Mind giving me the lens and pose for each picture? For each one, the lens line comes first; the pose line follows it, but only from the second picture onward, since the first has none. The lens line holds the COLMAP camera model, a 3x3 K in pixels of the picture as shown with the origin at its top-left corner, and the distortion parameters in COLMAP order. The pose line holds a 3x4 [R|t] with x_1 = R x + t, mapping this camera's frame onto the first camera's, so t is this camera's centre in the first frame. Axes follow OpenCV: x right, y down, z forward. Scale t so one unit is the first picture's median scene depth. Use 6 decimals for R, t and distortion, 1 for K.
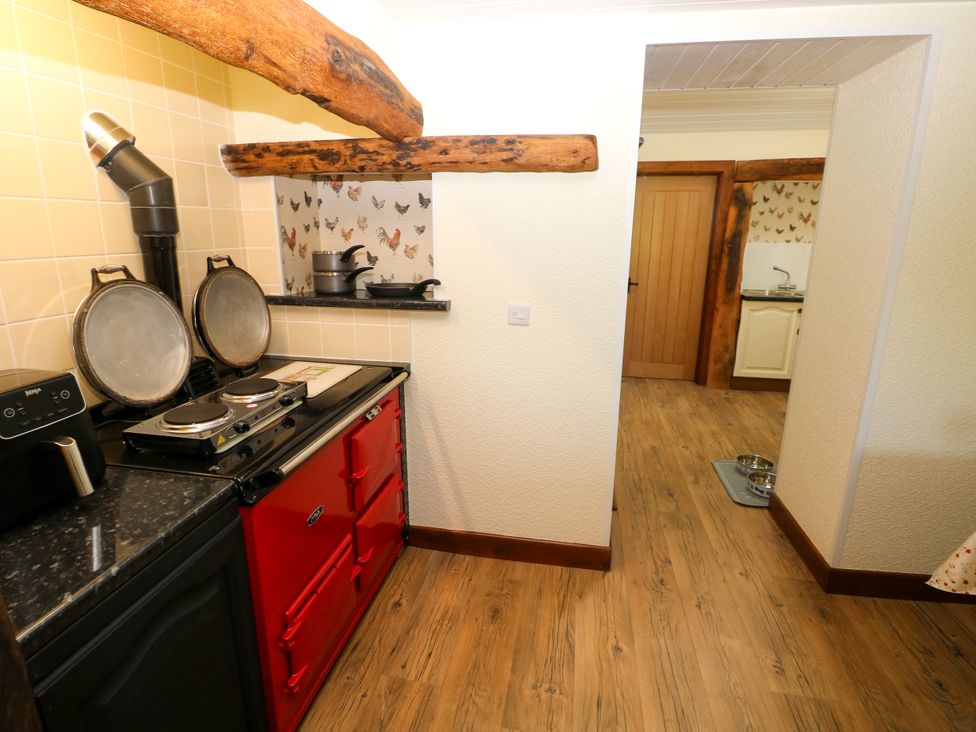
lens RADIAL K [[508.5, 0, 485.5], [0, 508.5, 357.1], [0, 0, 1]] dist [-0.001746, -0.012032]
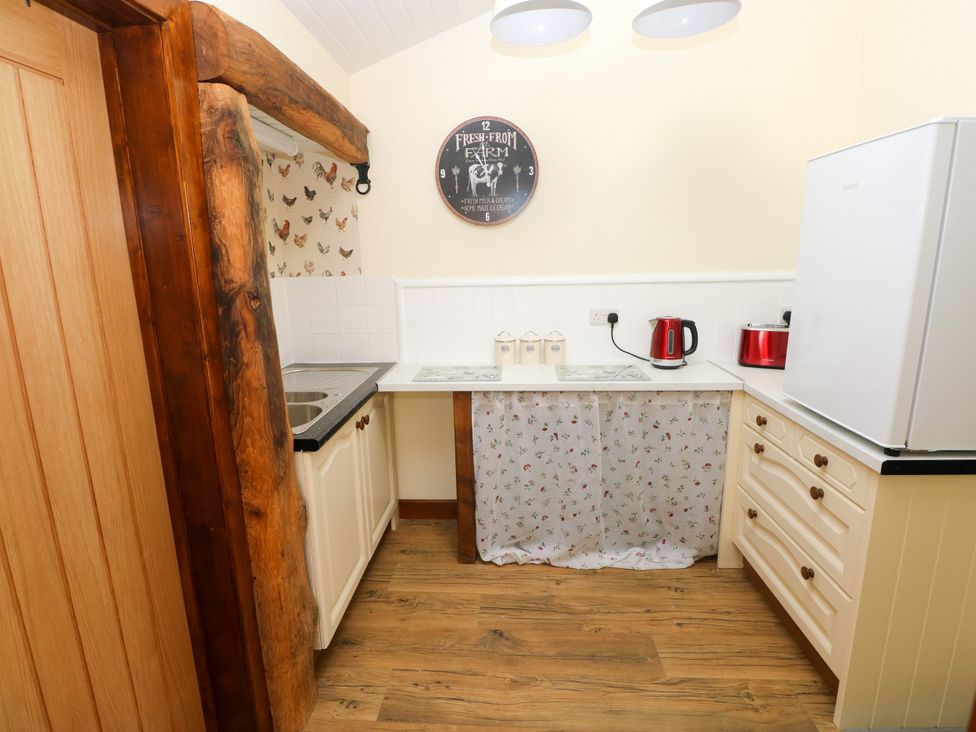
lens RADIAL K [[508.5, 0, 489.4], [0, 508.5, 358.5], [0, 0, 1]] dist [-0.001746, -0.012032]
pose [[-0.126181, -0.204413, 0.970718, 0.375126], [0.262714, 0.936715, 0.231402, -0.485138], [-0.956587, 0.284220, -0.064493, 1.957310]]
